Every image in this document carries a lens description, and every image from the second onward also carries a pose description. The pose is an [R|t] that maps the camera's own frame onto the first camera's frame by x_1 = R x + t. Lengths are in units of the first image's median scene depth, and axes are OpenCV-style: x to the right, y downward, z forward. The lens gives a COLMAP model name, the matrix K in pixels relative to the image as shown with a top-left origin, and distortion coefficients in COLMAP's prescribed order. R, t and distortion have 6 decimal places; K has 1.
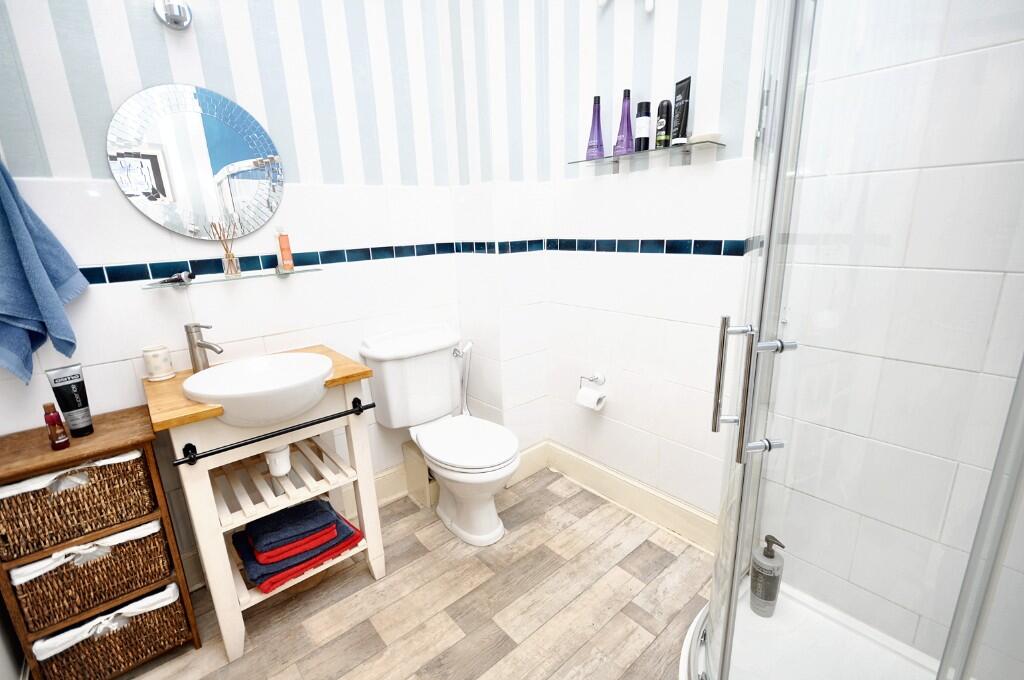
lens RADIAL K [[454.3, 0, 505.8], [0, 454.3, 342.5], [0, 0, 1]] dist [-0.000646, 0.000211]
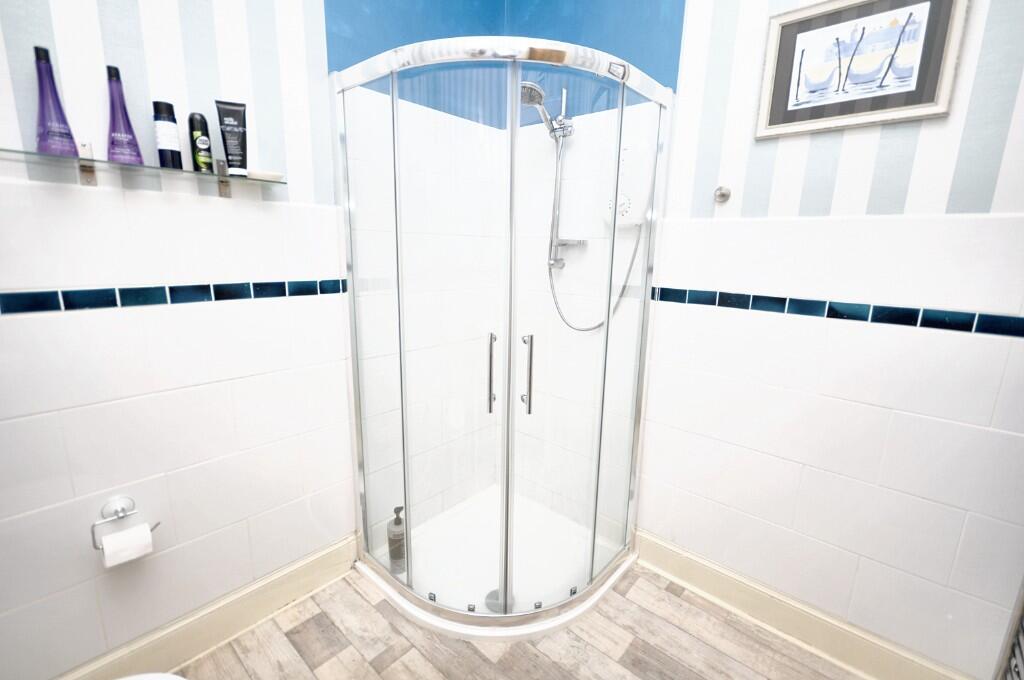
lens RADIAL K [[454.3, 0, 505.8], [0, 454.3, 342.6], [0, 0, 1]] dist [-0.000646, 0.000211]
pose [[-0.140432, -0.170111, 0.975367, -0.555723], [0.242929, 0.949096, 0.200506, -0.171140], [-0.959825, 0.265102, -0.091958, 0.633313]]
